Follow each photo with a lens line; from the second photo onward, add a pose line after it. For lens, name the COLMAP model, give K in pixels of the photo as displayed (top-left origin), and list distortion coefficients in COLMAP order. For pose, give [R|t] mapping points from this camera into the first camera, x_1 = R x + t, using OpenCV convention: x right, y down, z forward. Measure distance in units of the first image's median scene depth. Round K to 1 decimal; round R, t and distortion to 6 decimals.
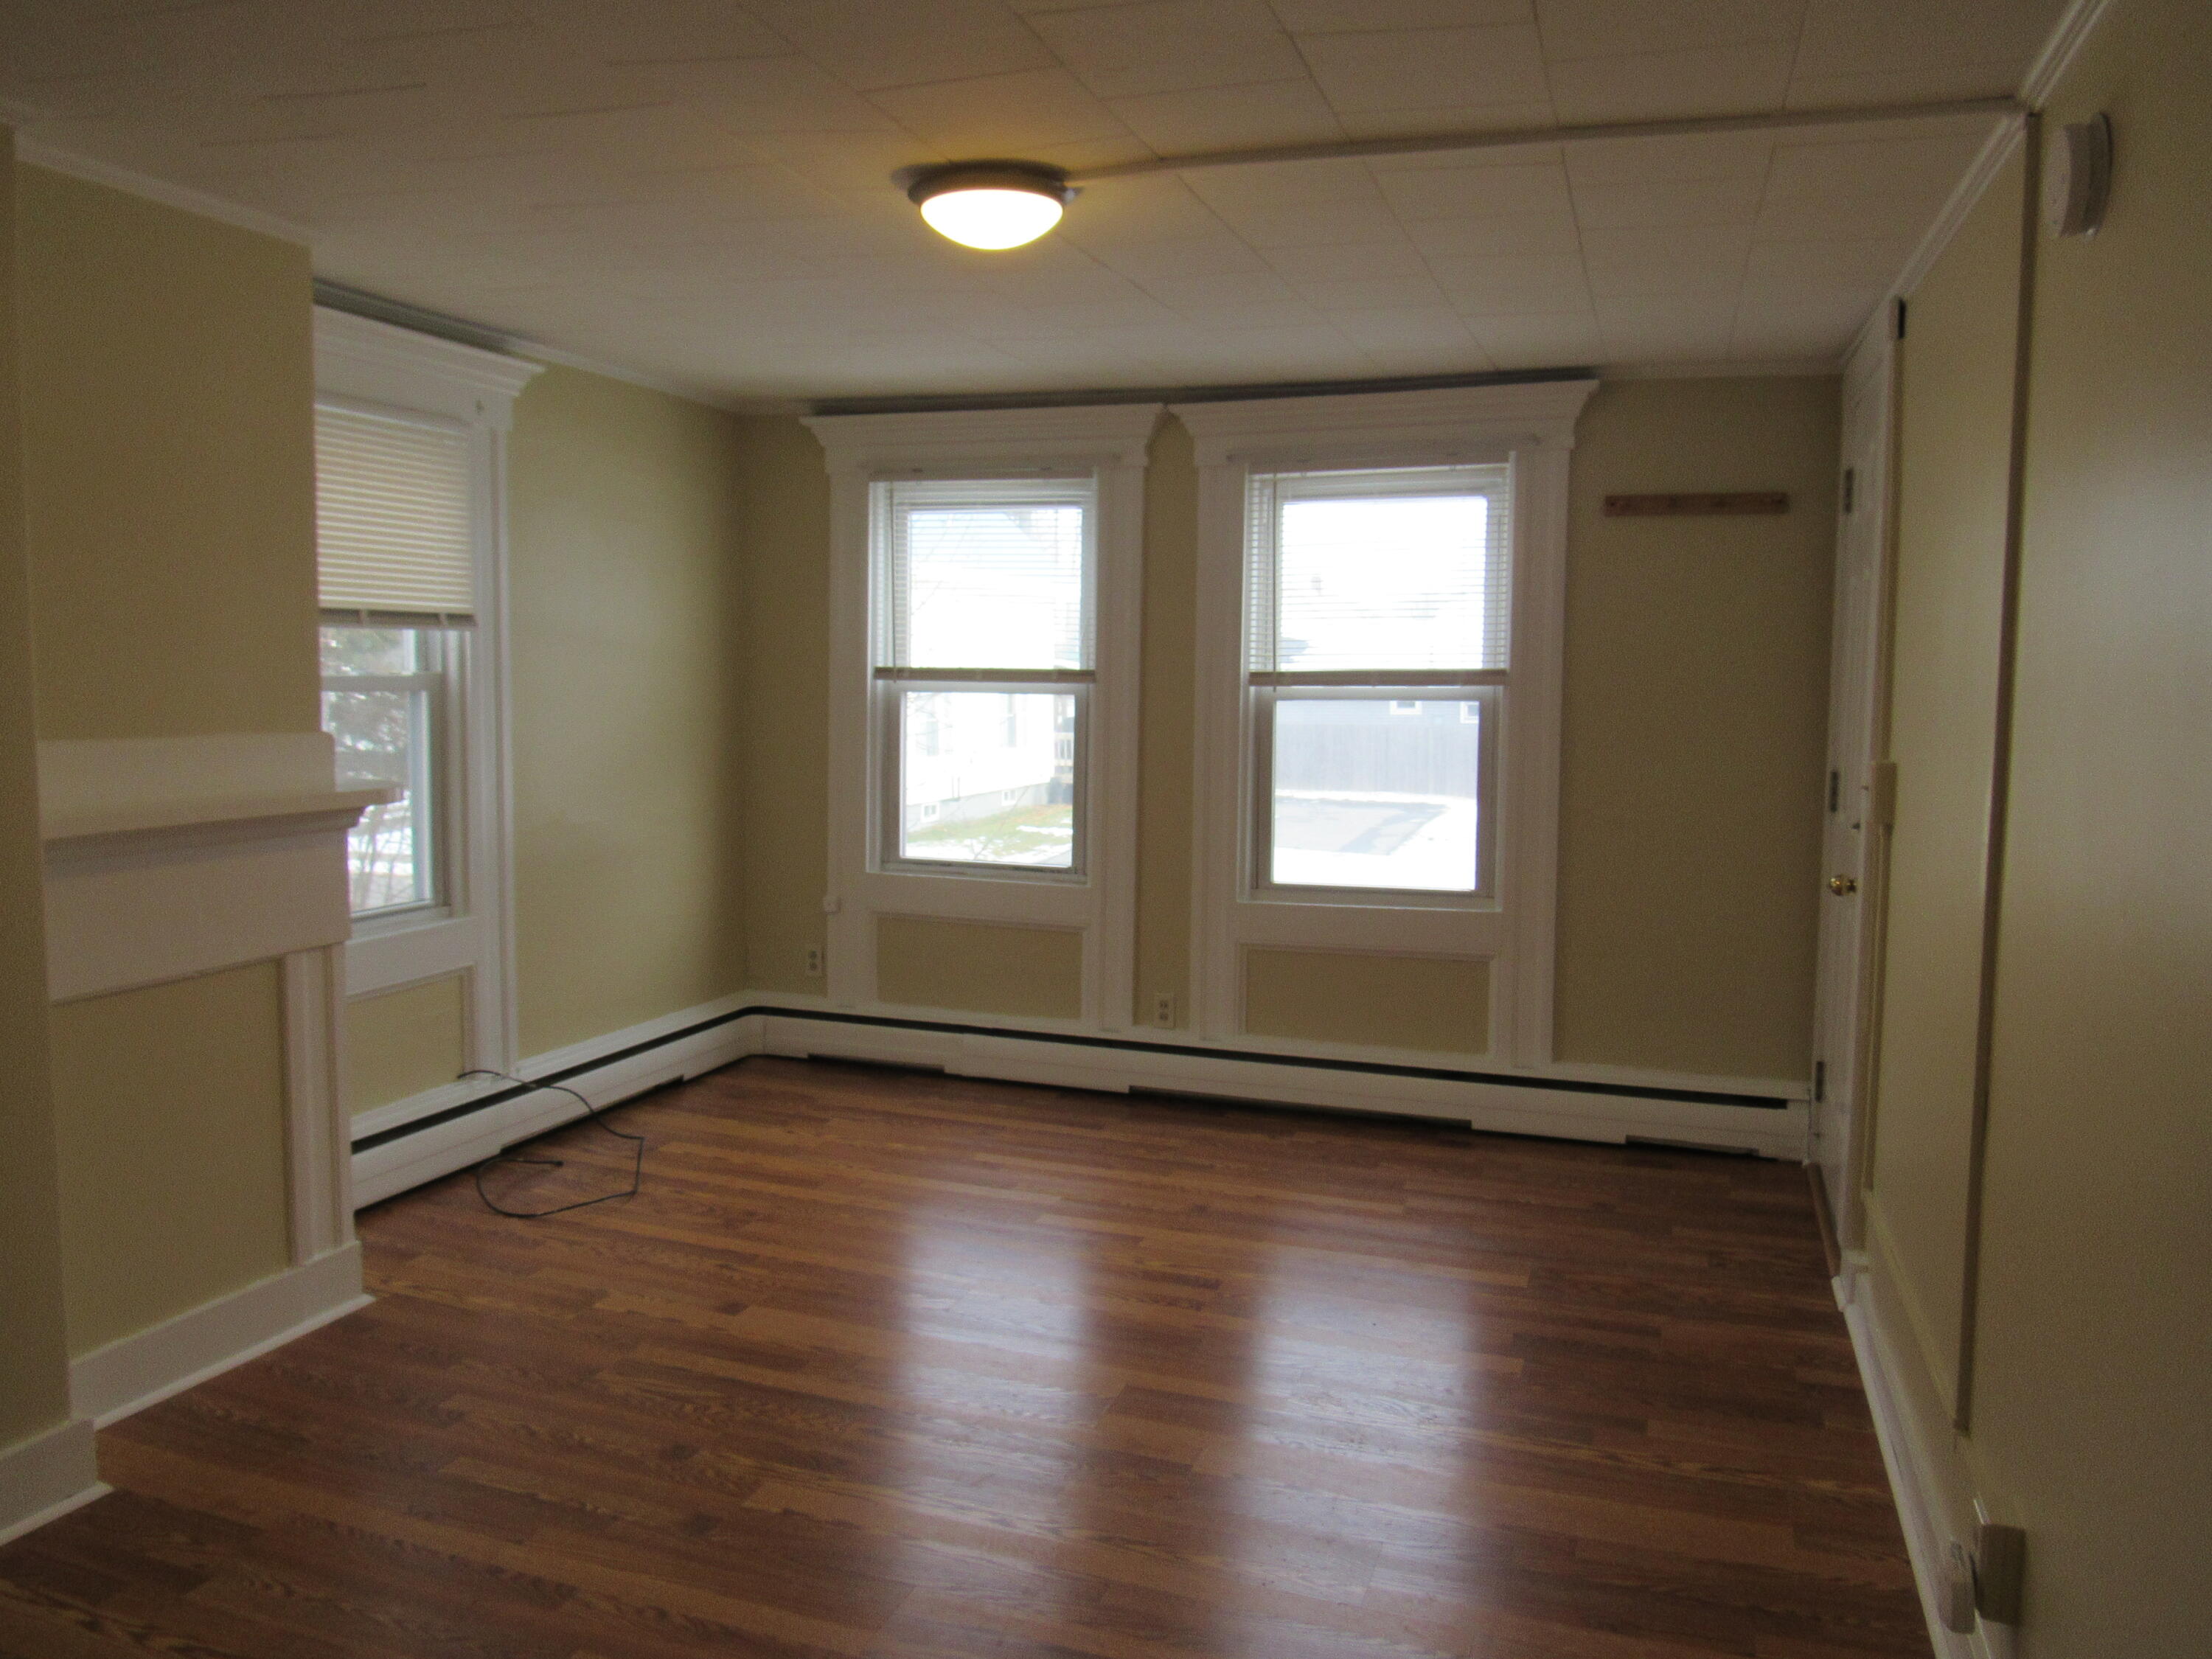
lens RADIAL K [[1599.8, 0, 1111.5], [0, 1599.8, 814.2], [0, 0, 1]] dist [-0.024672, 0.009767]
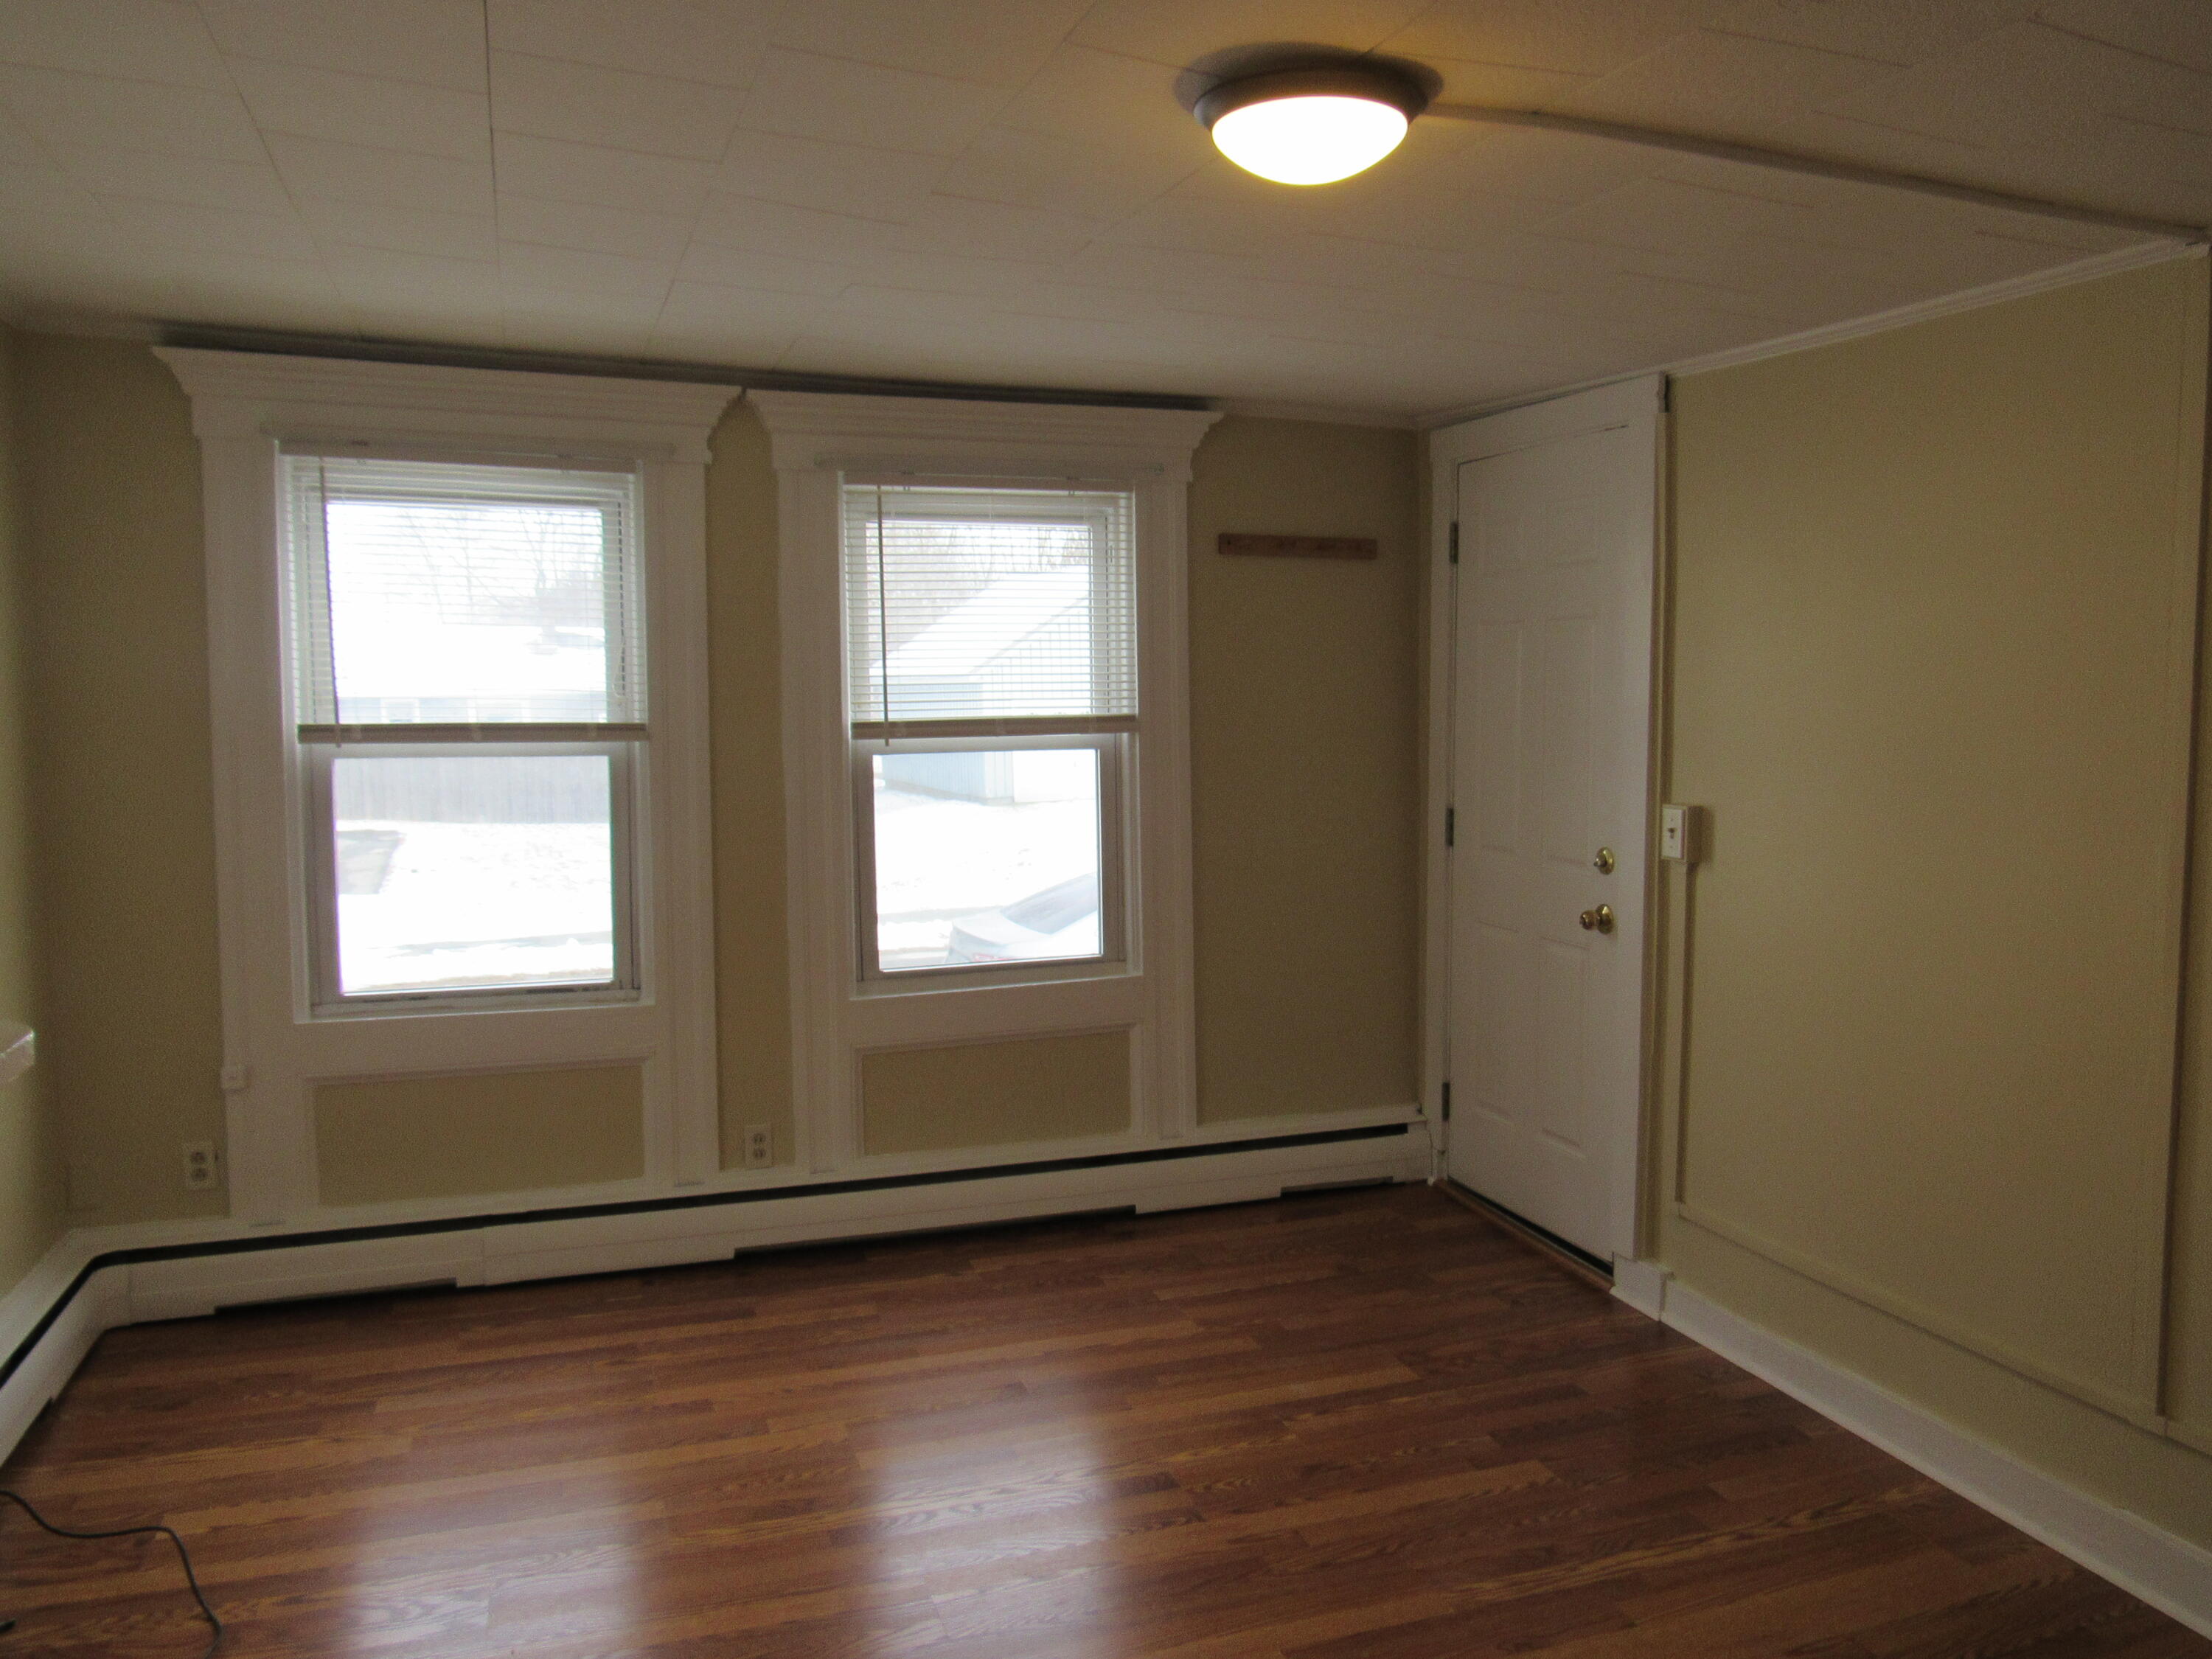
lens RADIAL K [[1599.8, 0, 1111.5], [0, 1599.8, 814.2], [0, 0, 1]] dist [-0.024672, 0.009767]
pose [[0.778340, -0.058134, 0.625146, -0.332118], [0.063348, 0.997894, 0.013925, -0.044584], [-0.624639, 0.028763, 0.780384, 0.272019]]
